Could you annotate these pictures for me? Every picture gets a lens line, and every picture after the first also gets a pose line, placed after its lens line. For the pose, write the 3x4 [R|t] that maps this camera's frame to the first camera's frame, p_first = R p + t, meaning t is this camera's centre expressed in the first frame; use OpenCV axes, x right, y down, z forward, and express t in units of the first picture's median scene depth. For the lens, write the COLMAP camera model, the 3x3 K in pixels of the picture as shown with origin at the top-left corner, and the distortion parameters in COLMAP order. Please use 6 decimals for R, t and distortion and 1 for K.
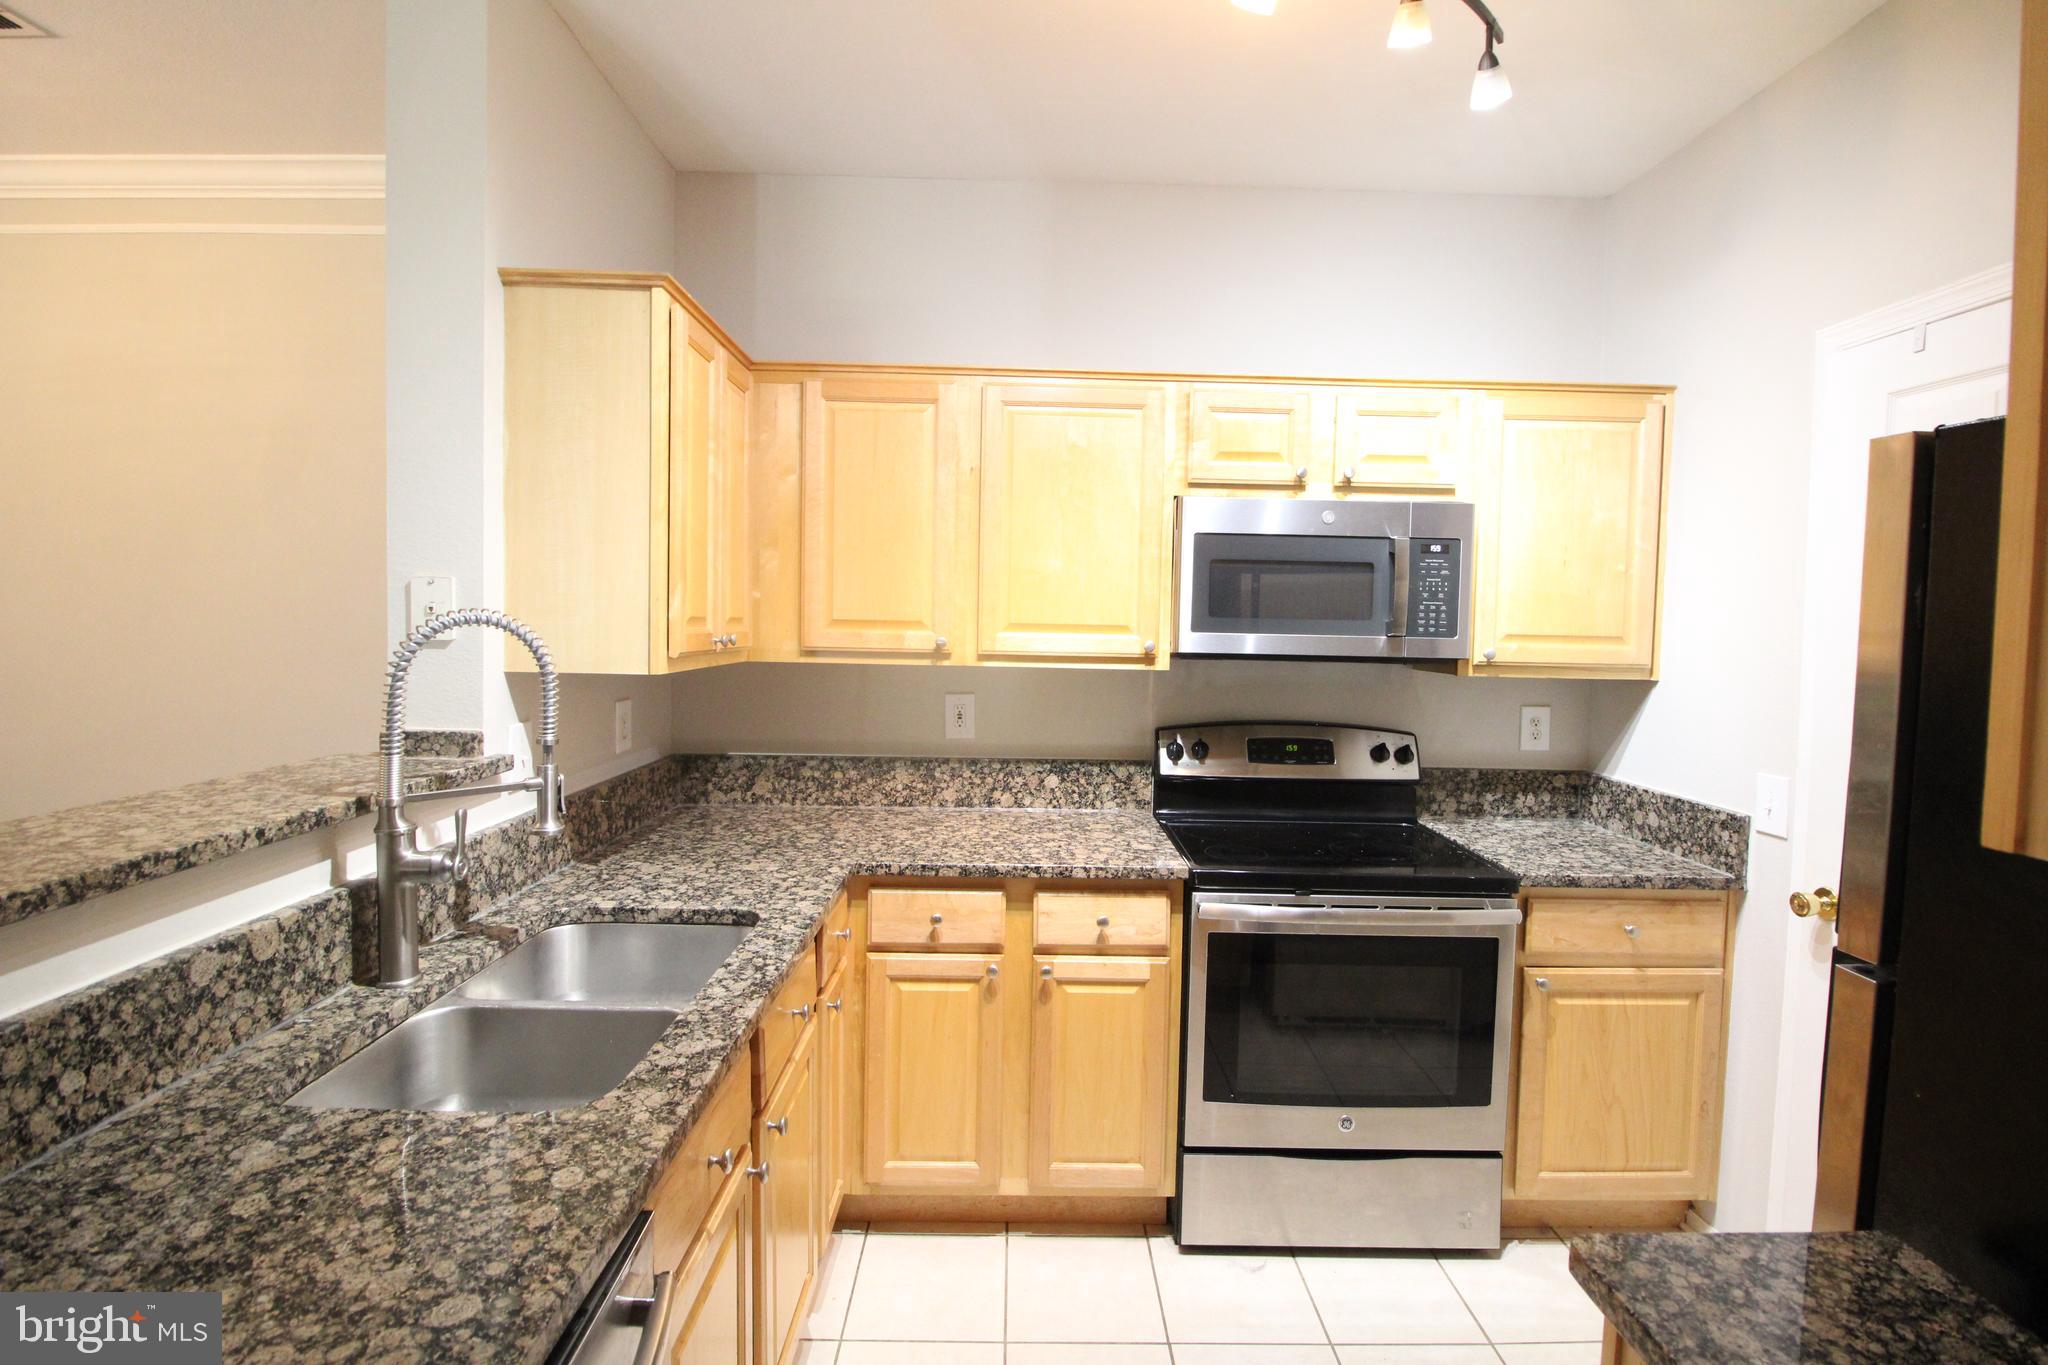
lens RADIAL K [[946.2, 0, 1032.0], [0, 946.2, 657.3], [0, 0, 1]] dist [-0.000550, -0.012403]
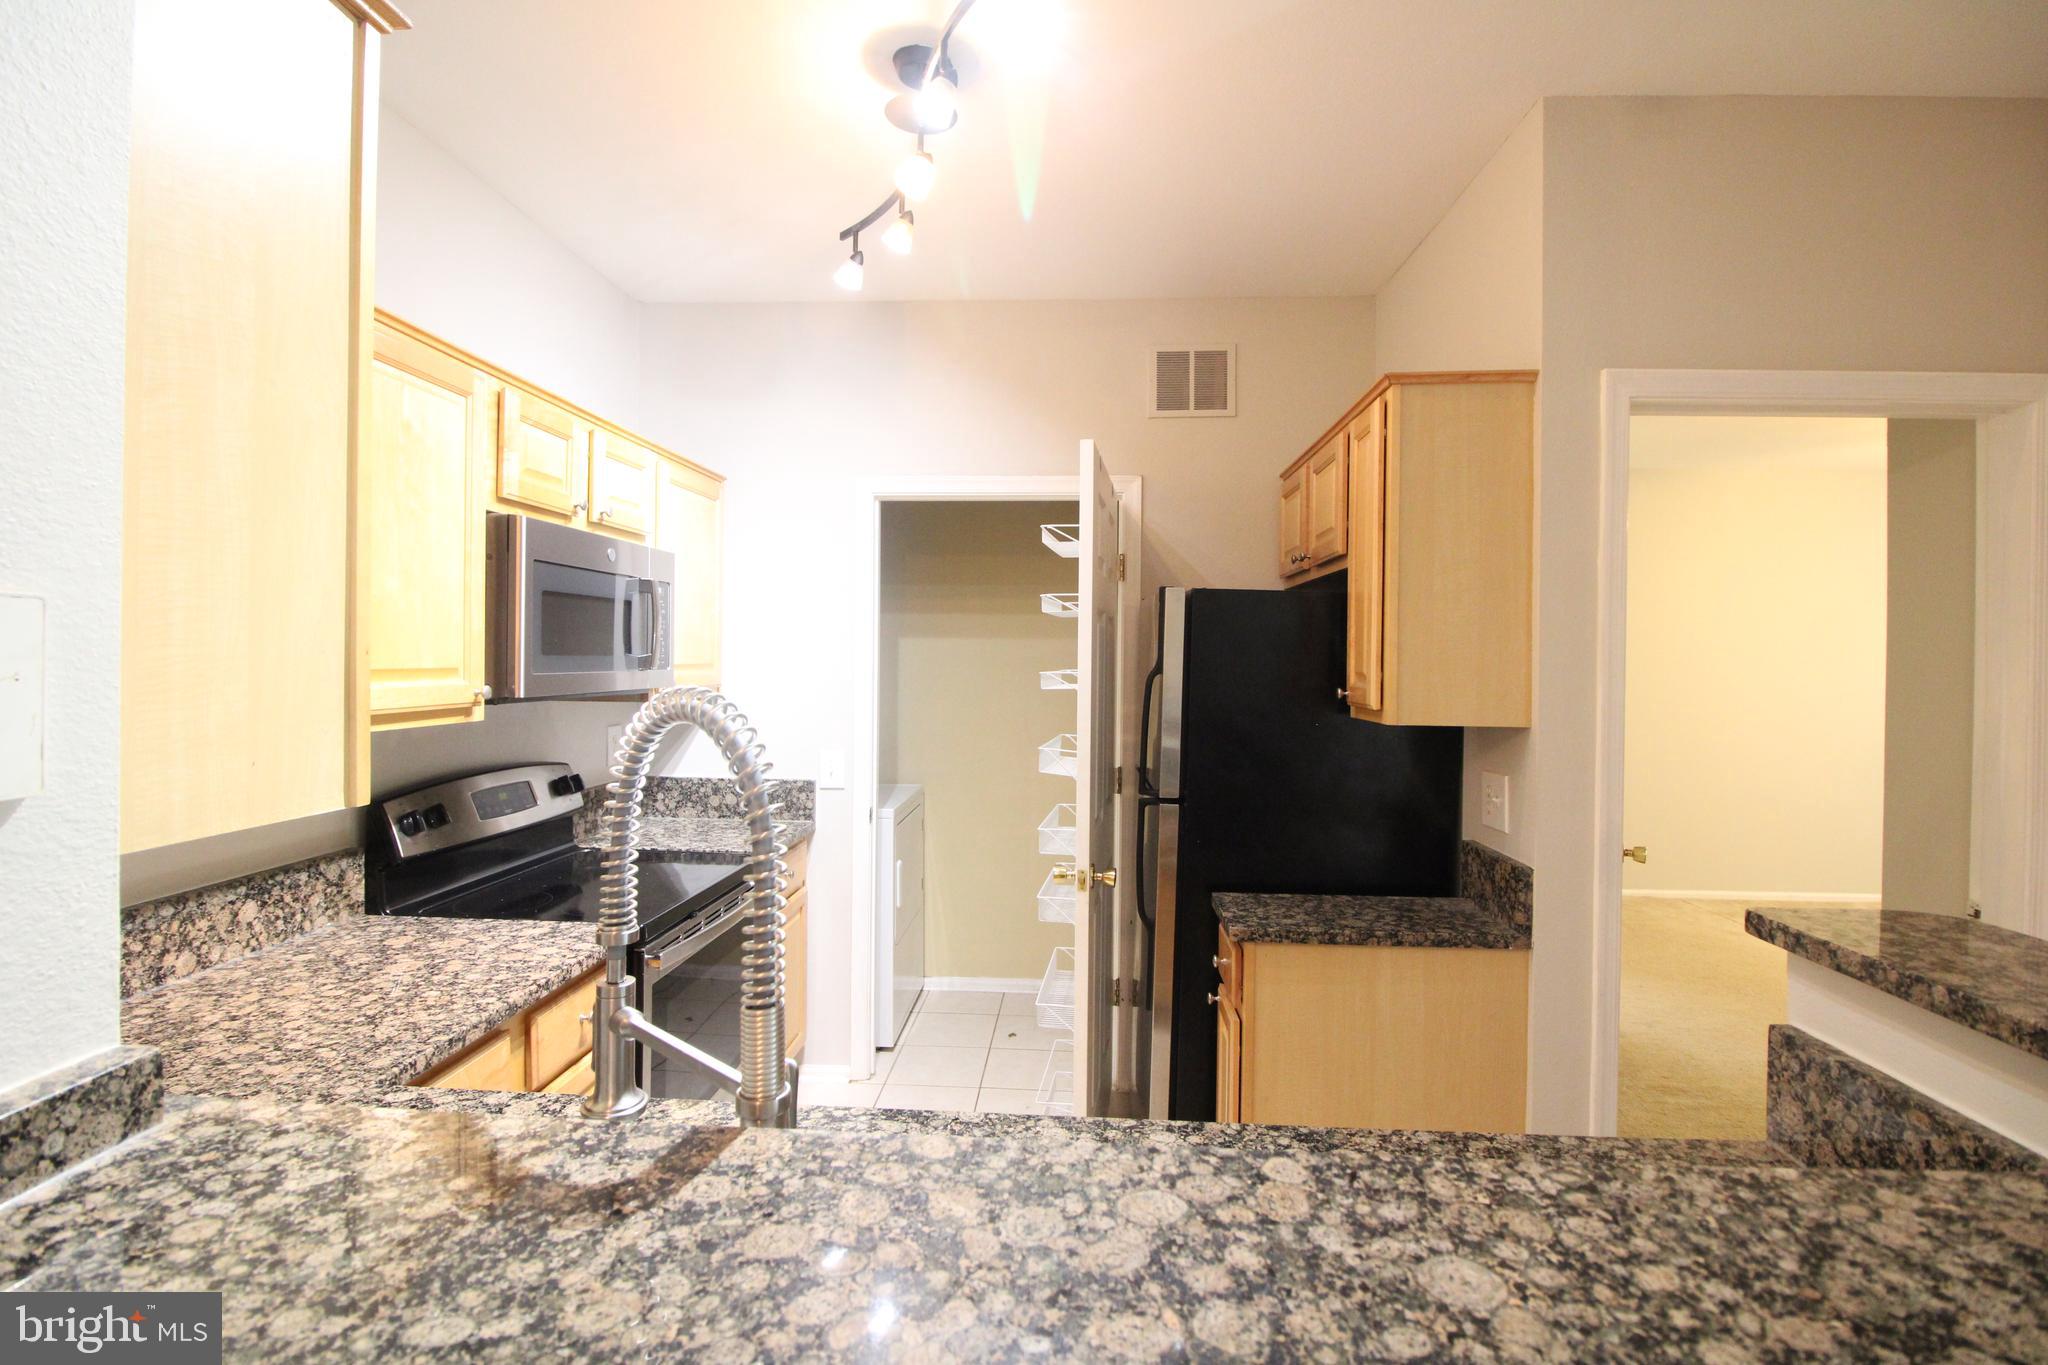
lens RADIAL K [[946.2, 0, 1032.0], [0, 946.2, 657.3], [0, 0, 1]] dist [-0.000550, -0.012403]
pose [[0.075692, -0.021941, 0.996890, -0.648317], [0.030698, 0.999335, 0.019664, -0.043409], [-0.996659, 0.029115, 0.076315, 0.467338]]
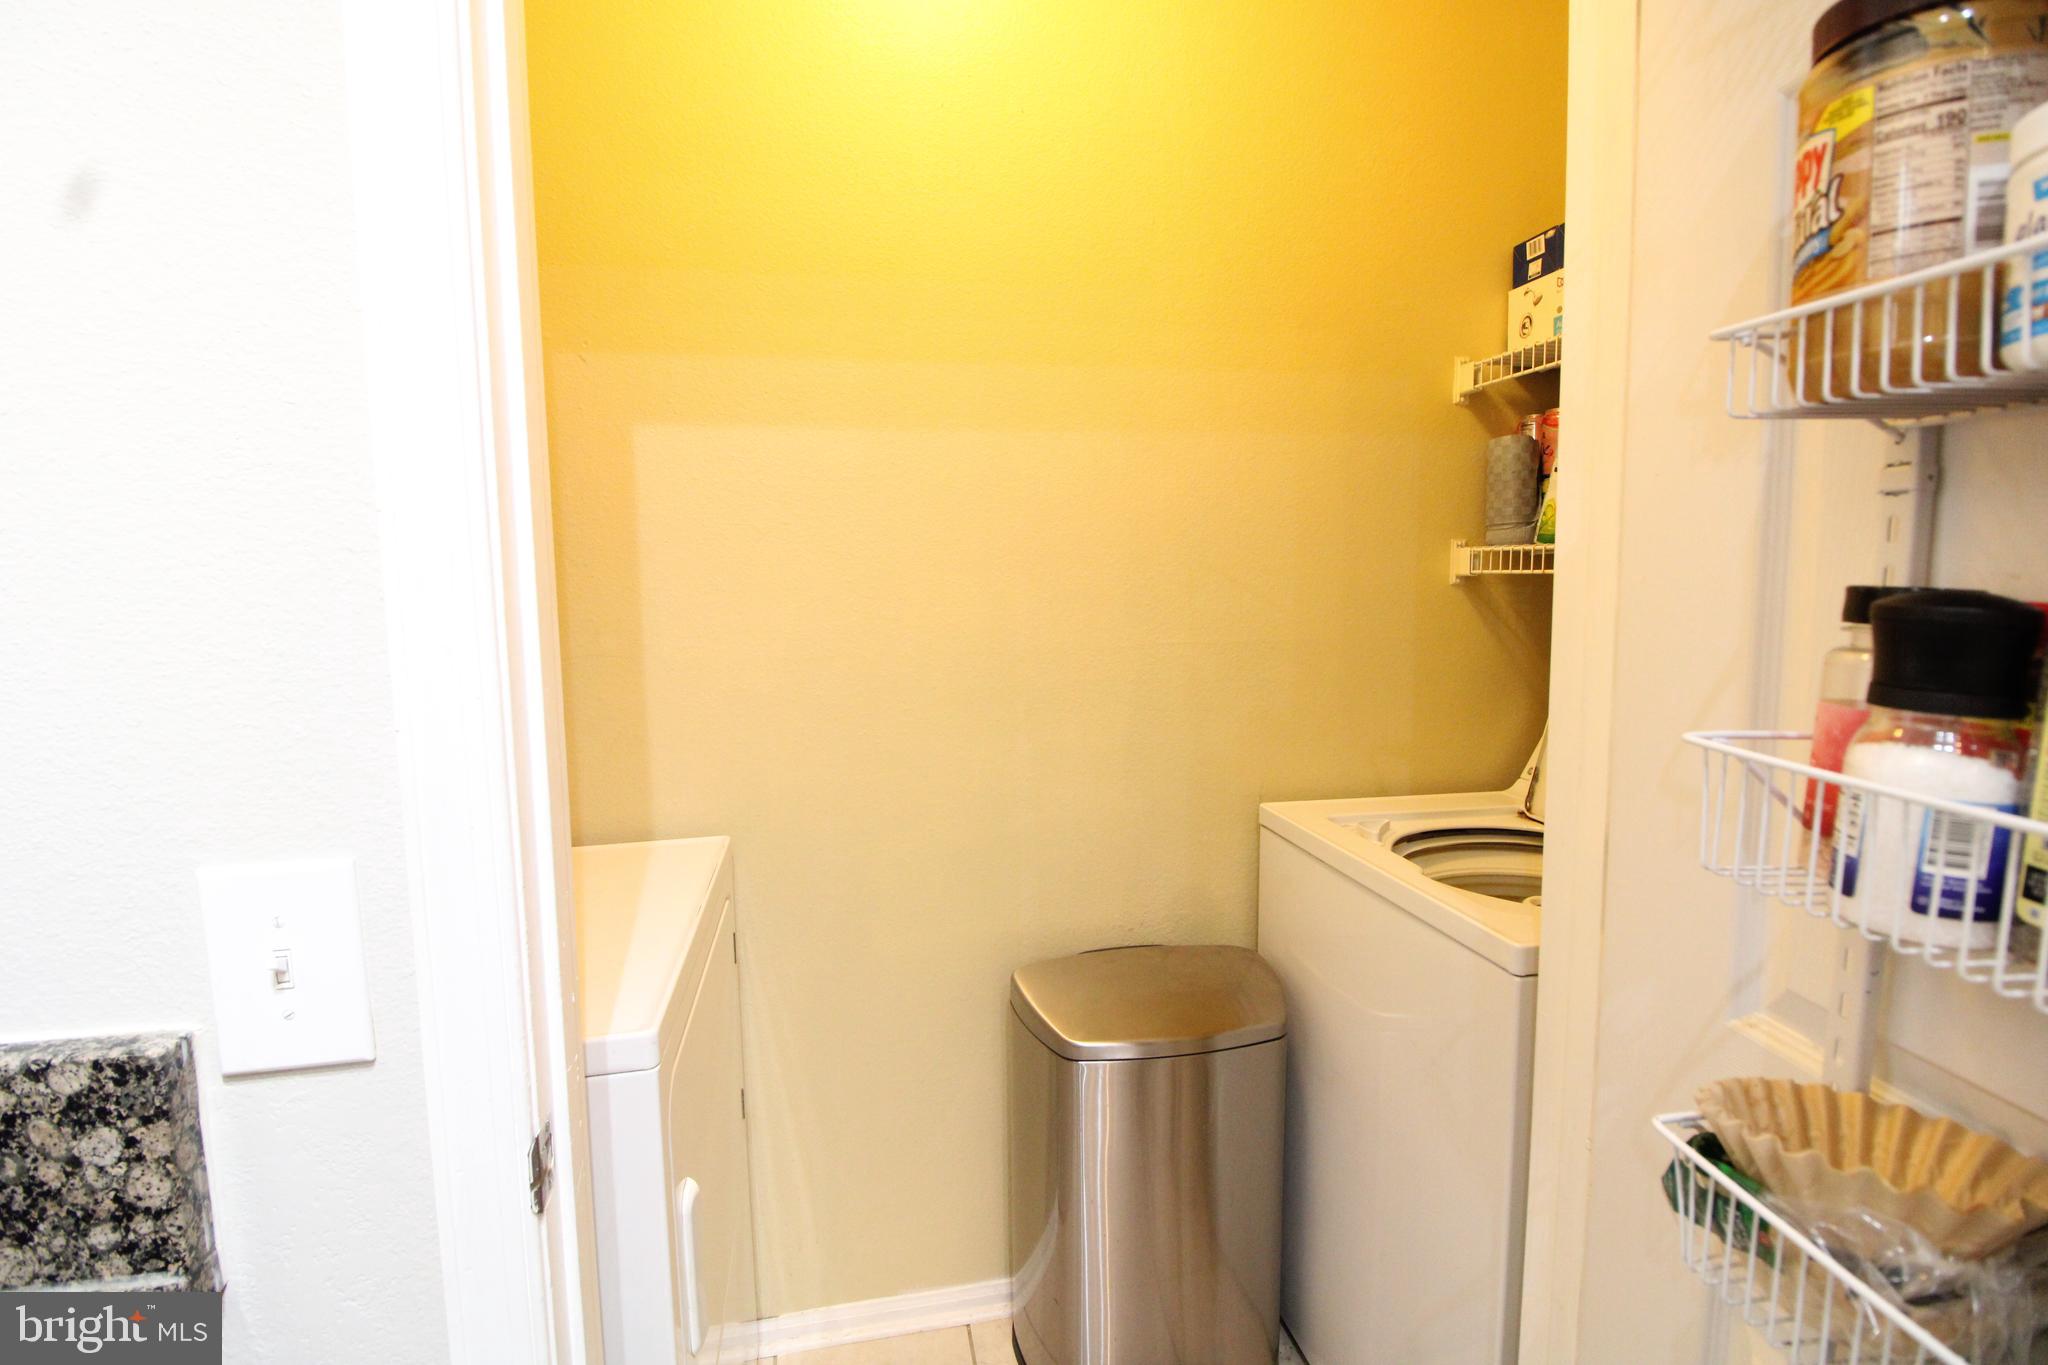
lens RADIAL K [[946.2, 0, 1032.0], [0, 946.2, 657.3], [0, 0, 1]] dist [-0.000550, -0.012403]
pose [[-0.188581, -0.104445, 0.976488, 0.413688], [0.049988, 0.992019, 0.115760, 0.037977], [-0.980785, 0.070643, -0.181855, 0.711296]]
